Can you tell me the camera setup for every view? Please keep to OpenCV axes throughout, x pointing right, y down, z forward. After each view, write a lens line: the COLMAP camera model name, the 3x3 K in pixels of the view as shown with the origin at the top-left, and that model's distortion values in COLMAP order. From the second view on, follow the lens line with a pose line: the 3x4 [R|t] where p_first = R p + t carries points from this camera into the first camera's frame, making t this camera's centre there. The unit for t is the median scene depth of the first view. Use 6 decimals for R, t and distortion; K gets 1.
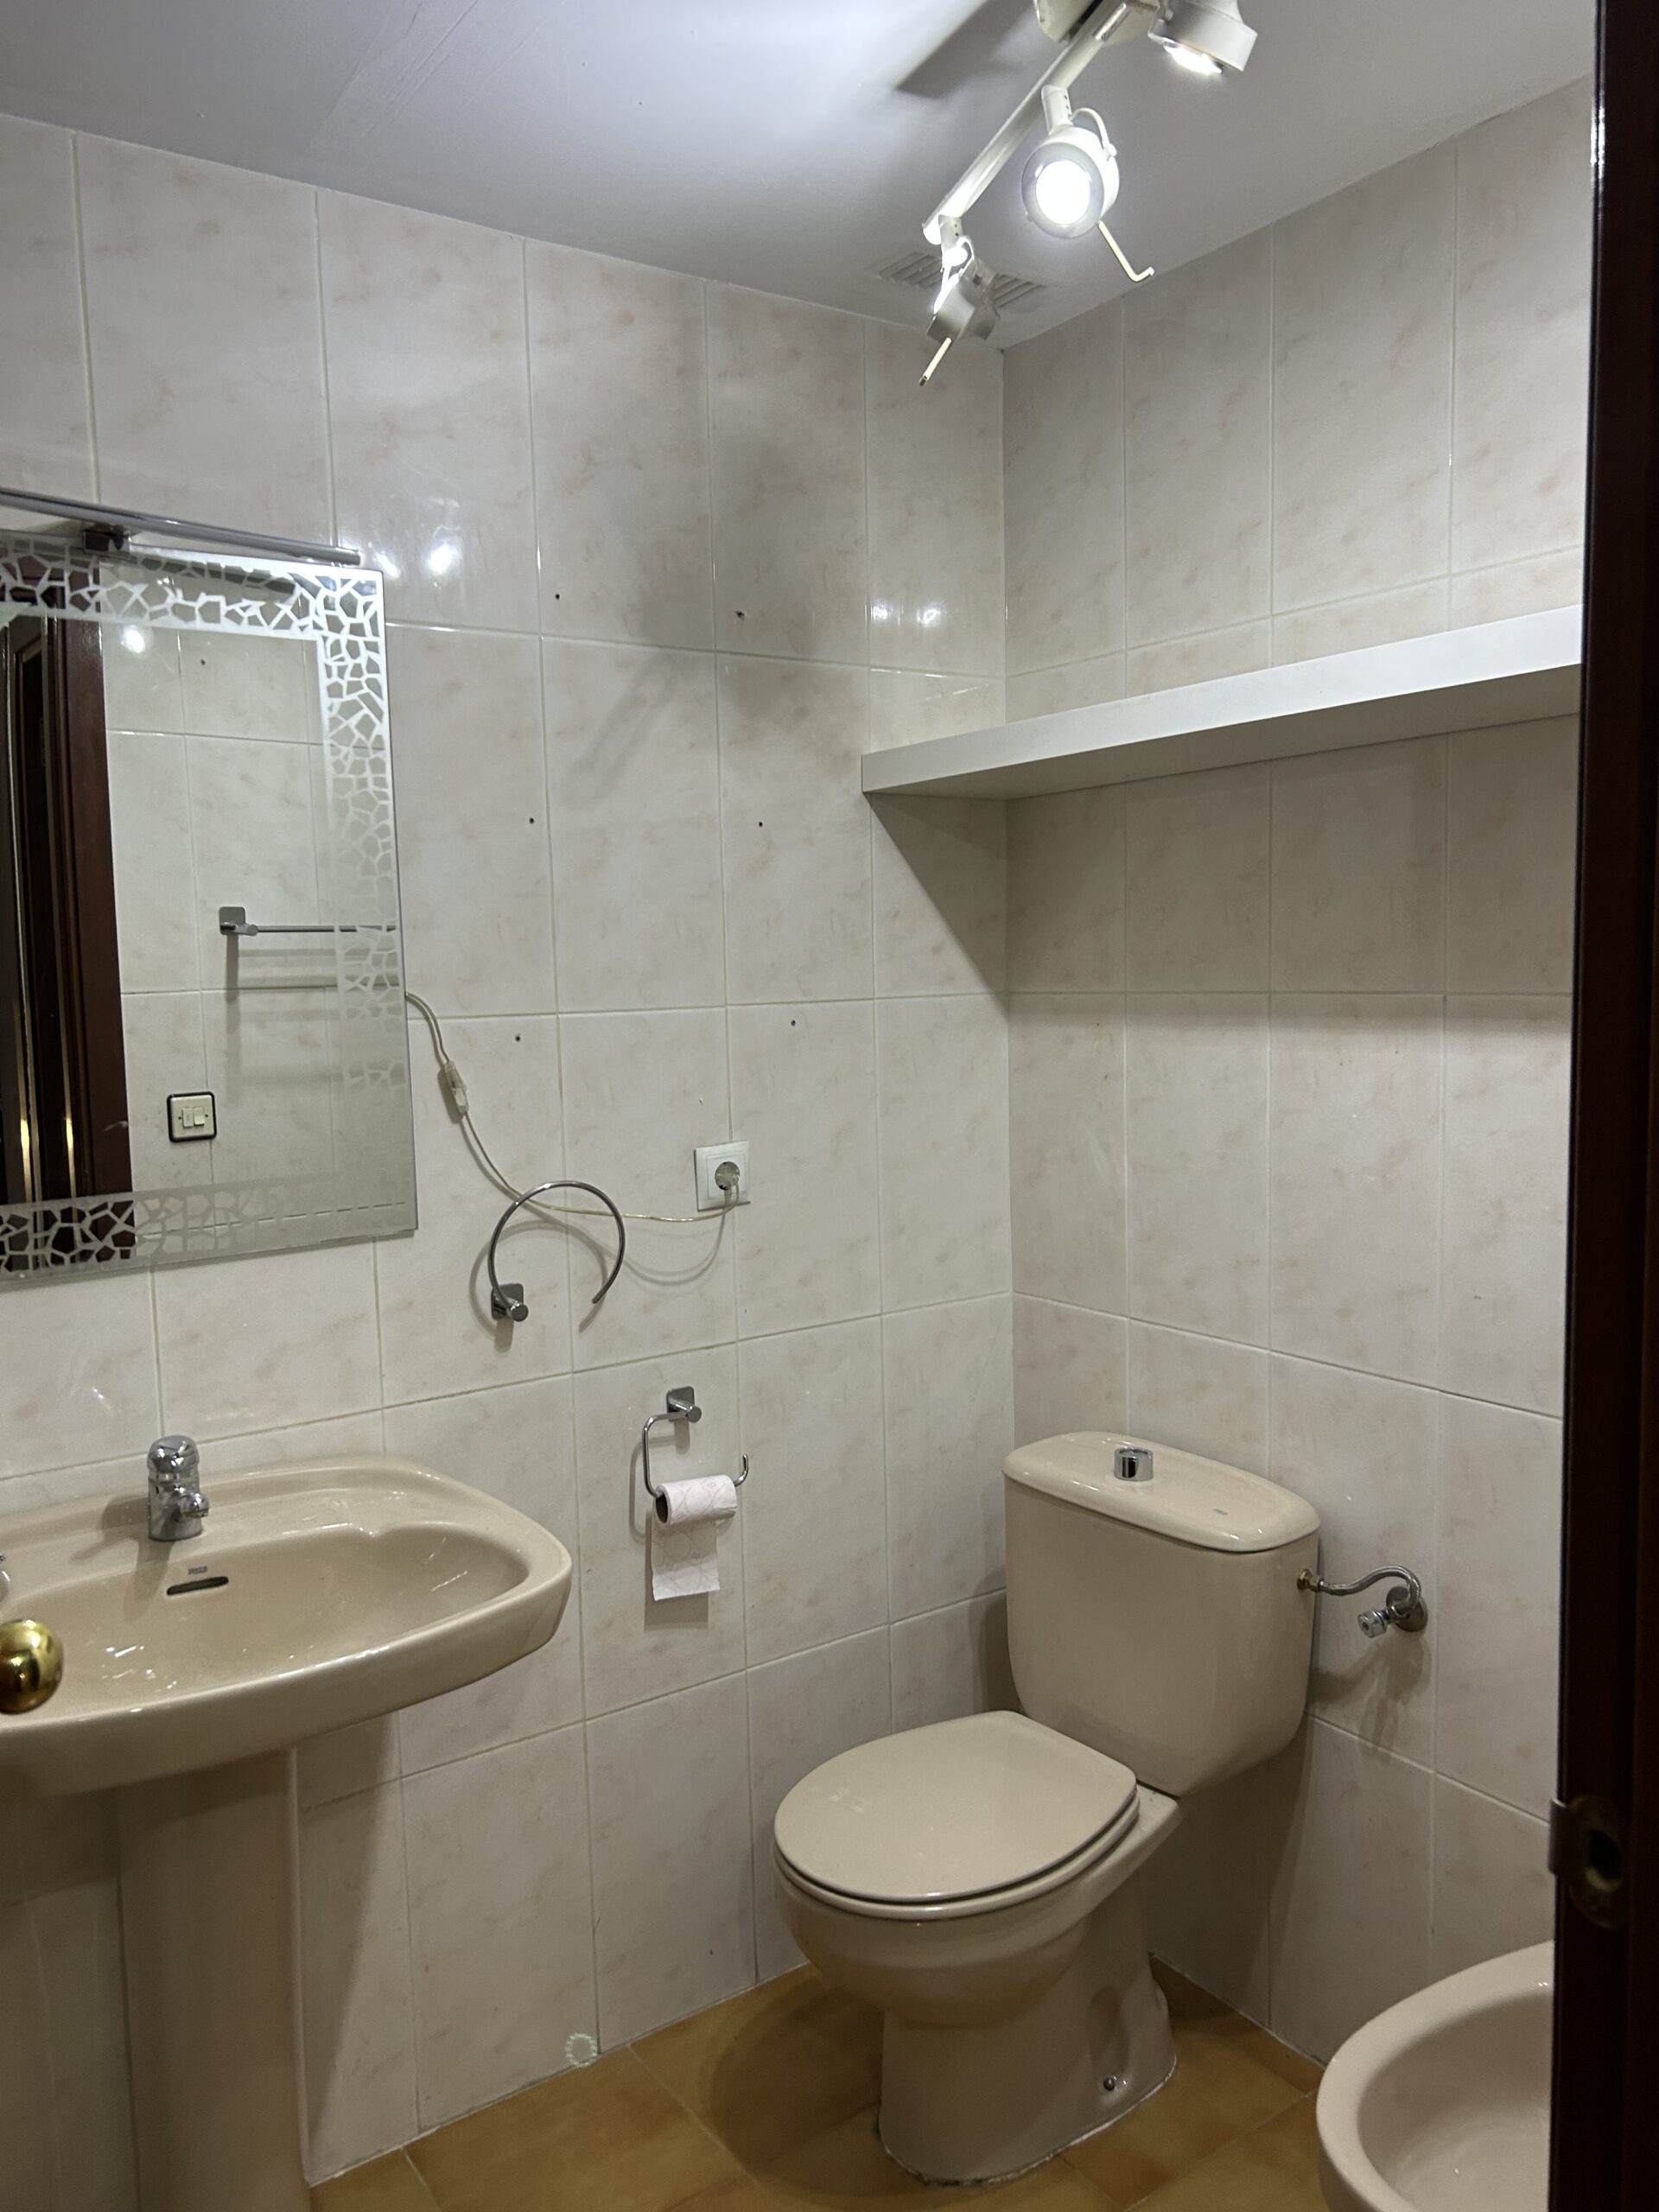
lens RADIAL K [[1660.0, 0, 830.5], [0, 1660.0, 1107.1], [0, 0, 1]] dist [0.002073, 0.000461]
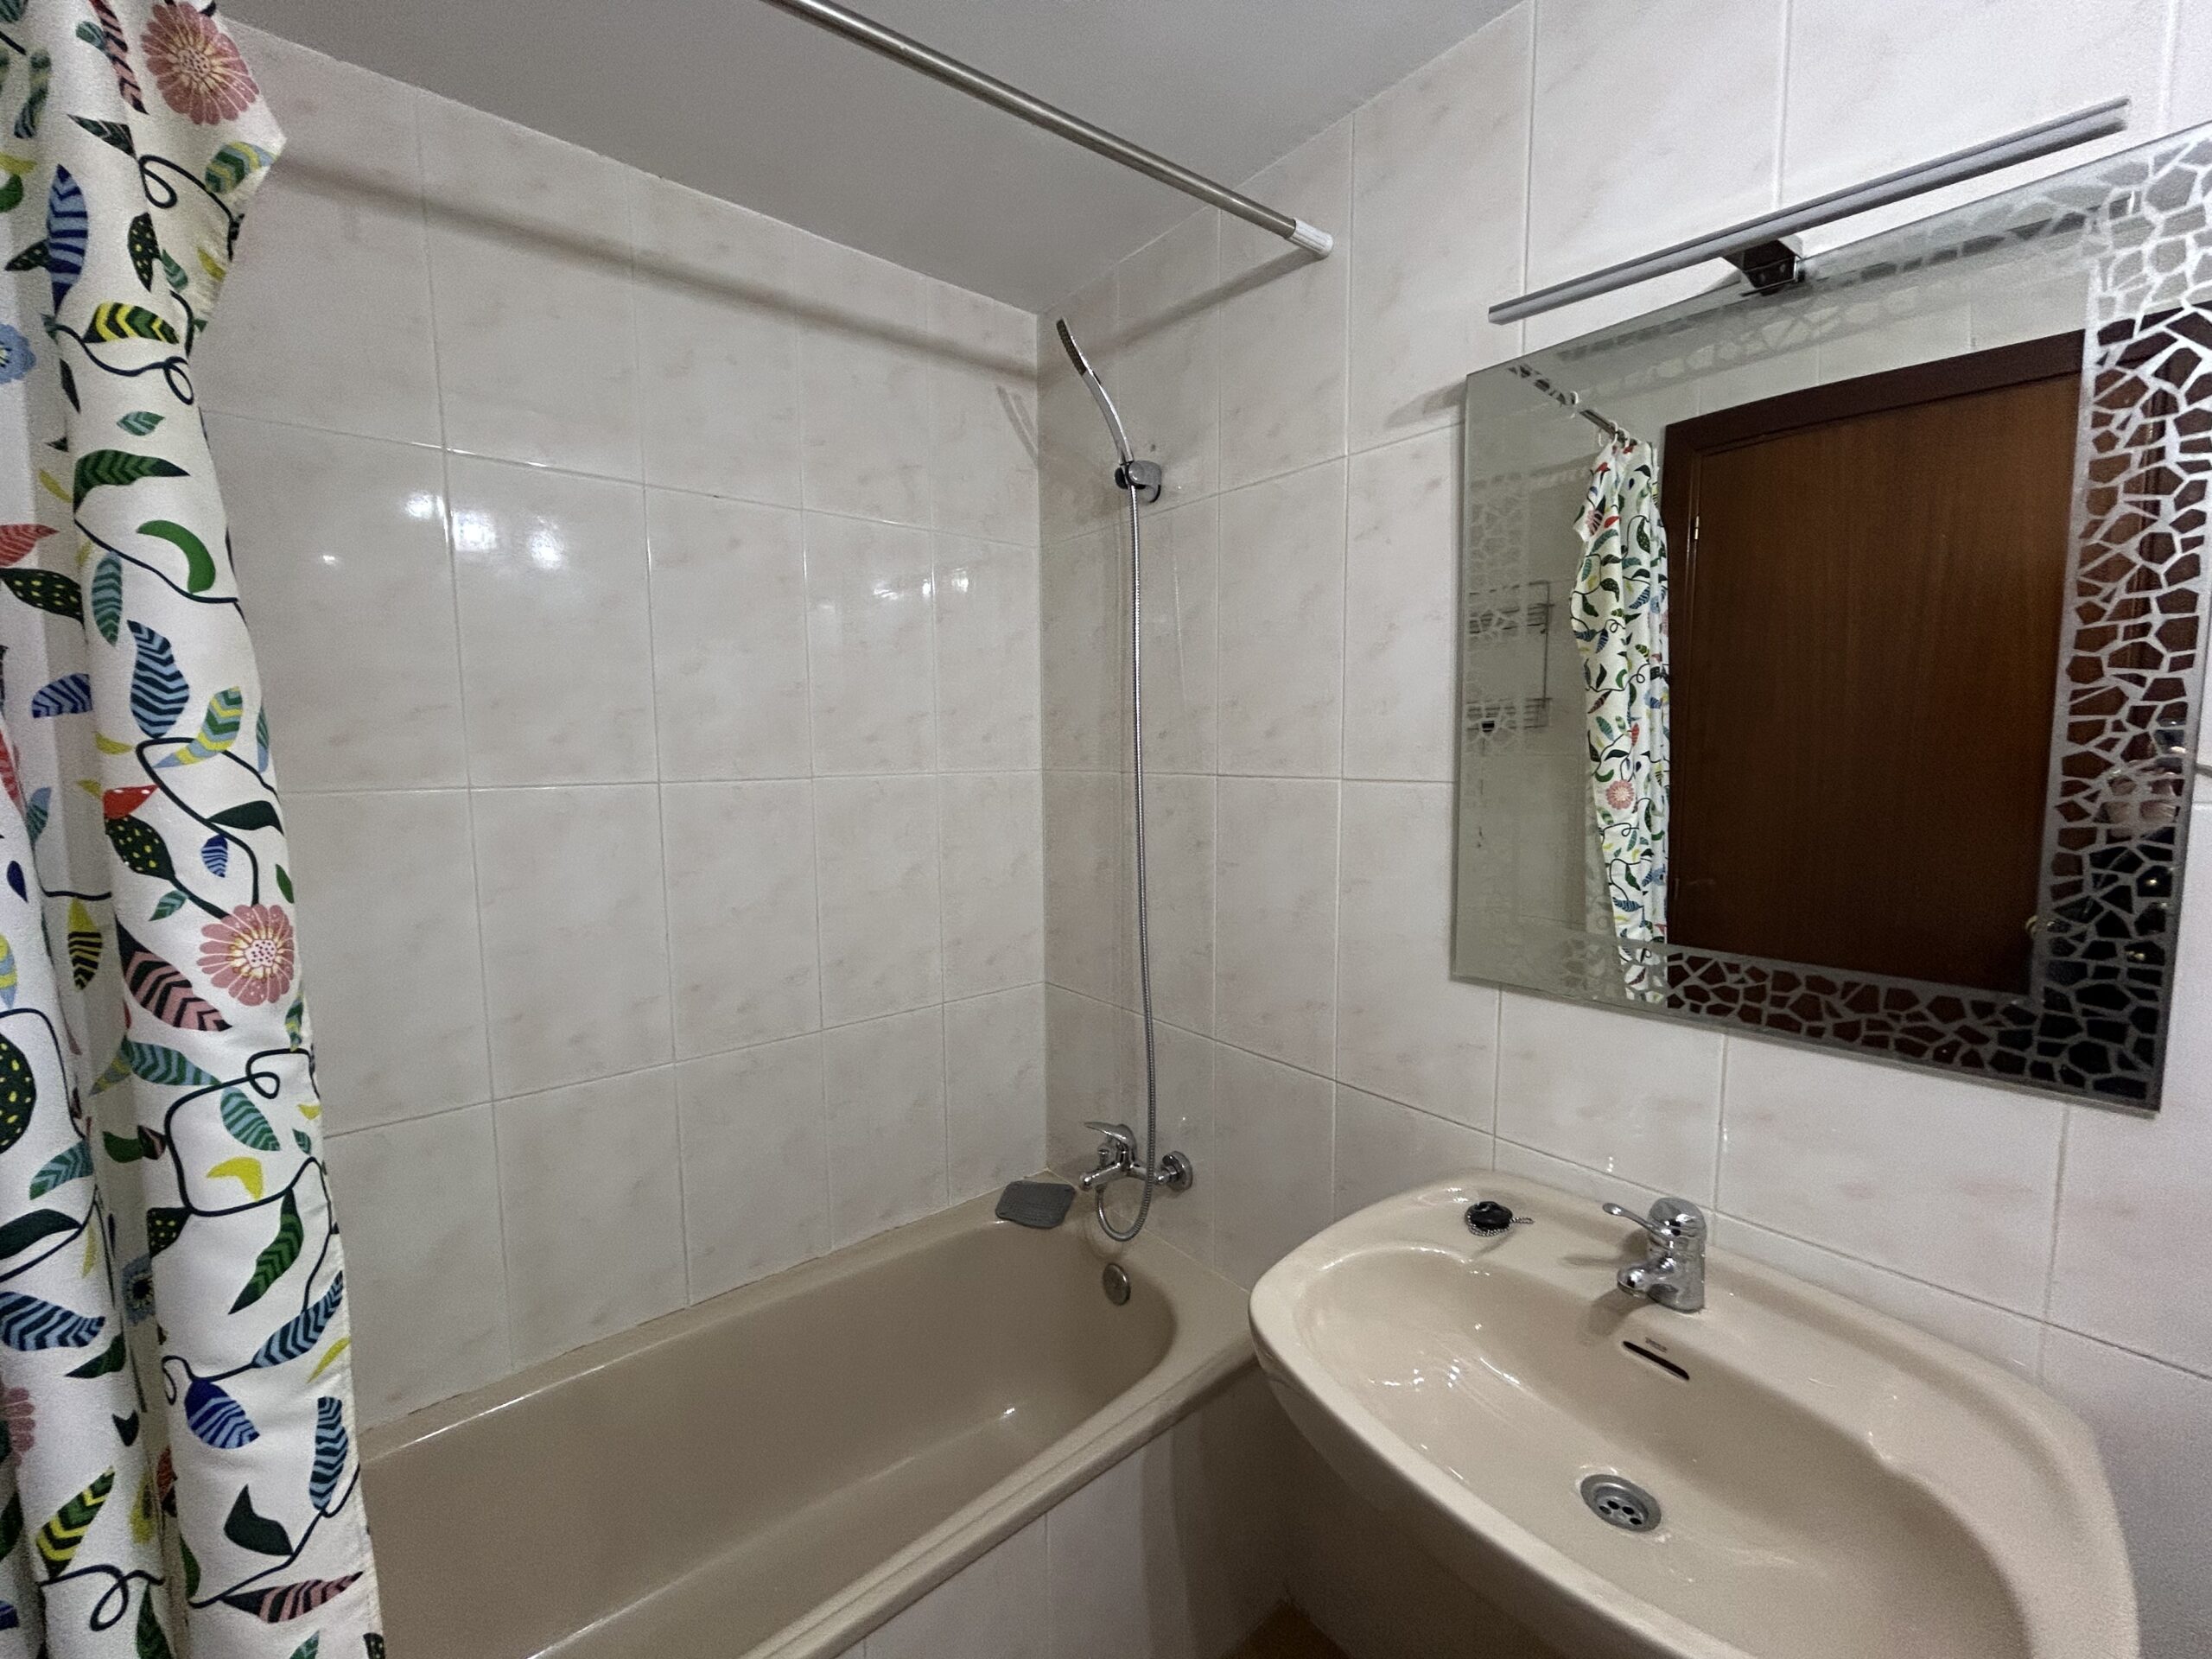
lens RADIAL K [[892.7, 0, 1106.7], [0, 892.7, 824.0], [0, 0, 1]] dist [0.000333, -0.001218]
pose [[0.058659, 0.114090, -0.991737, 0.076840], [-0.077467, 0.990972, 0.109420, -0.051356], [0.995268, 0.070409, 0.066967, 0.561224]]
